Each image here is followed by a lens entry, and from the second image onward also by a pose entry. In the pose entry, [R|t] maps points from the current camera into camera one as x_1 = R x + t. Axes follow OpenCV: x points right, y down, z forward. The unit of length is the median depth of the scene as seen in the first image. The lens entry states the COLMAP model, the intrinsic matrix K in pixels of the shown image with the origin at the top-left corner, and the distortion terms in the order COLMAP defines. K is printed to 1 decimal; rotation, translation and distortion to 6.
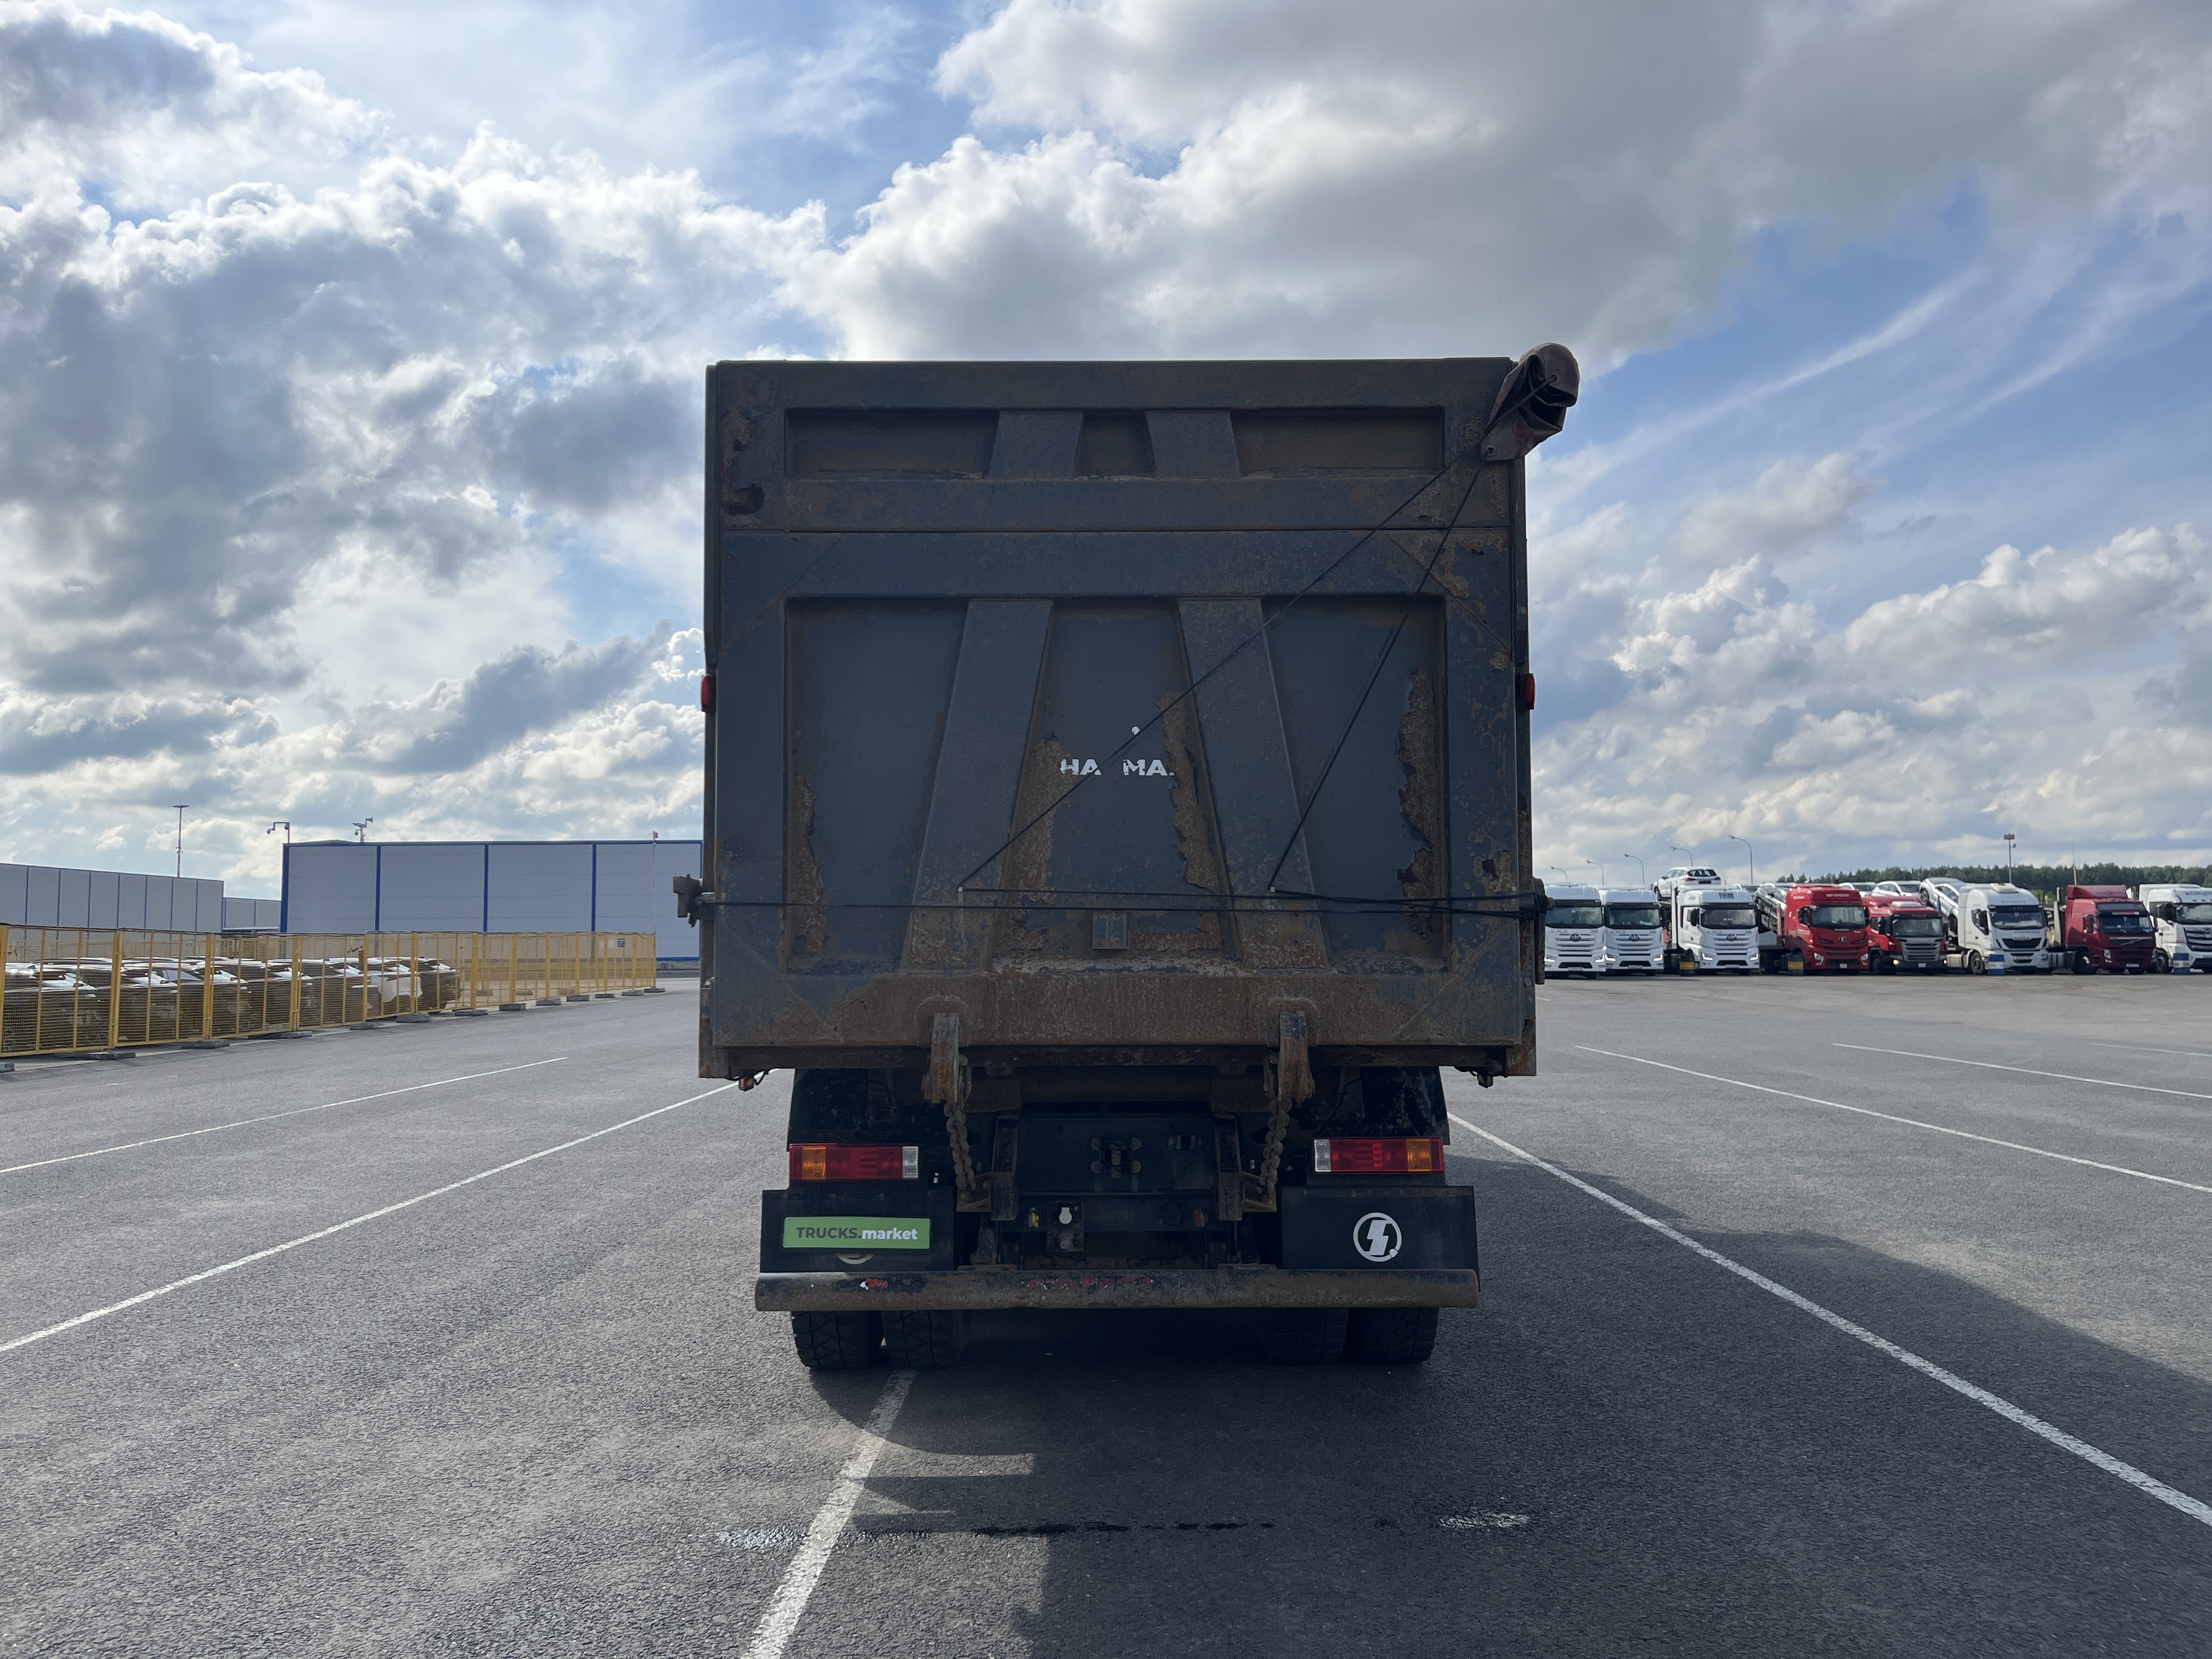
lens RADIAL K [[1679.1, 0, 1106.0], [0, 1679.1, 829.5], [0, 0, 1]] dist [0.074811, -0.102475]
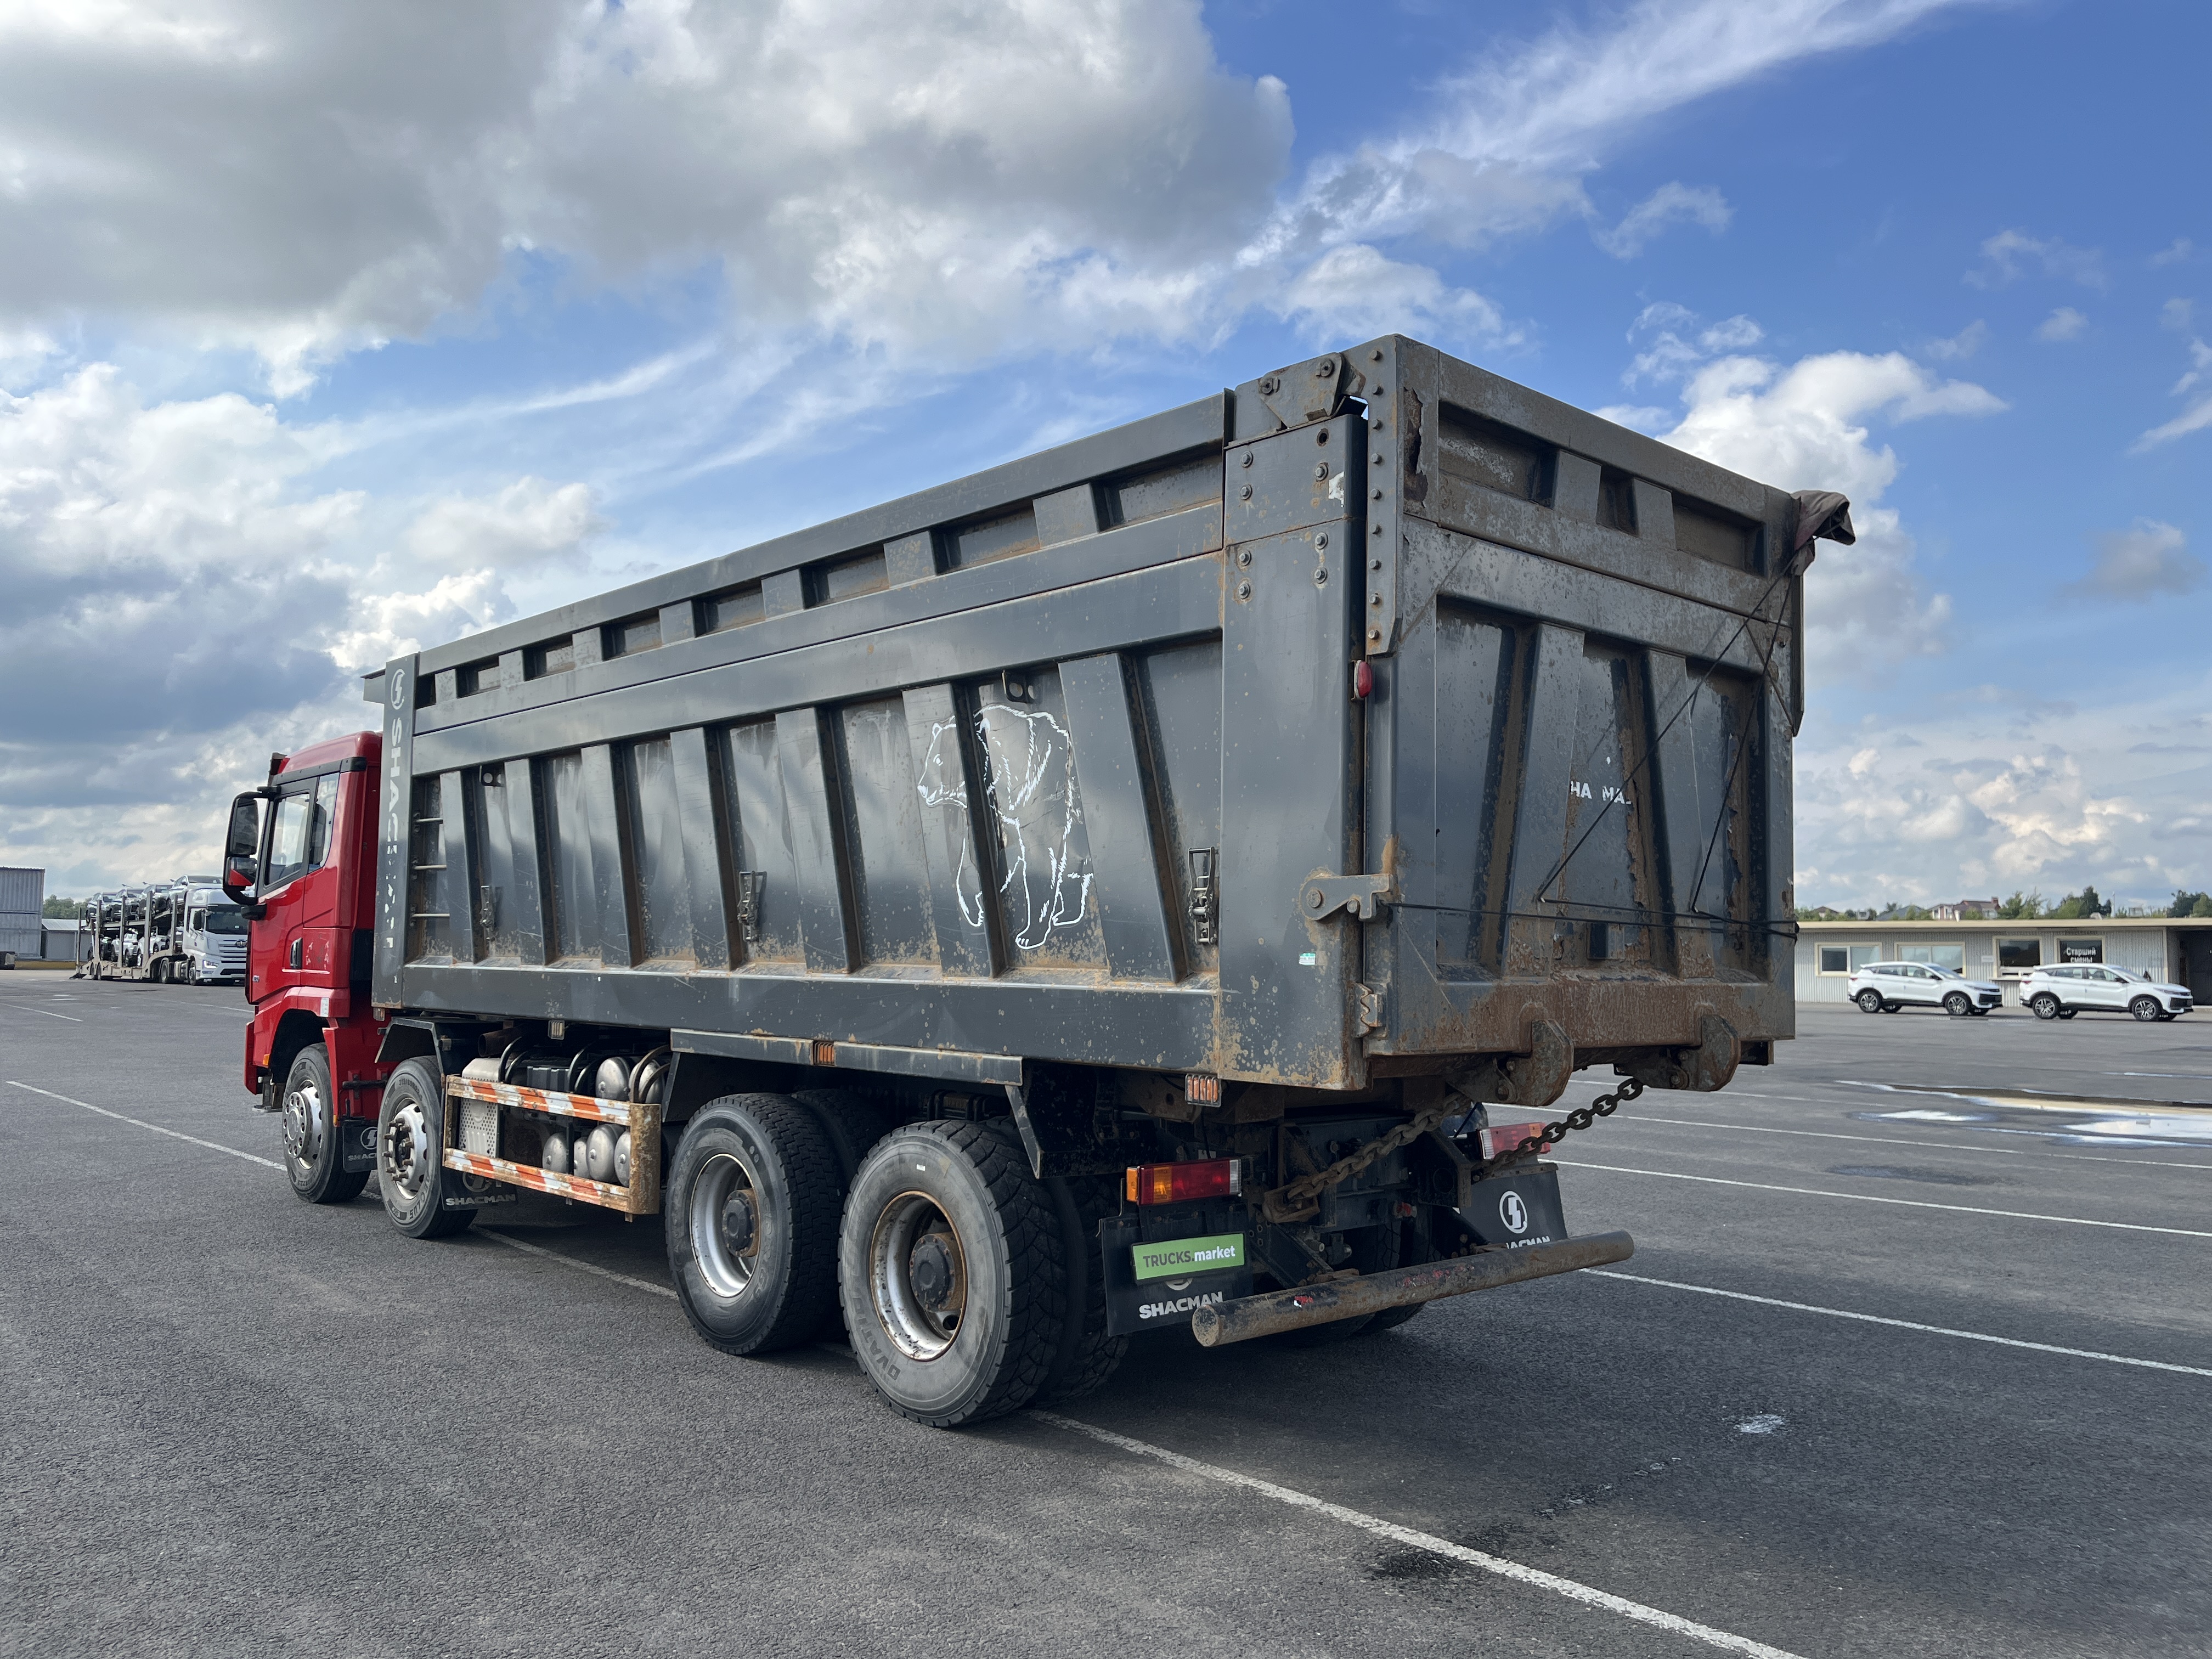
lens RADIAL K [[1679.1, 0, 1106.0], [0, 1679.1, 829.5], [0, 0, 1]] dist [0.074811, -0.102475]
pose [[0.739060, 0.064238, 0.670570, -0.851236], [-0.059758, 0.997770, -0.029721, 0.033911], [-0.670984, -0.018106, 0.741251, 0.349803]]
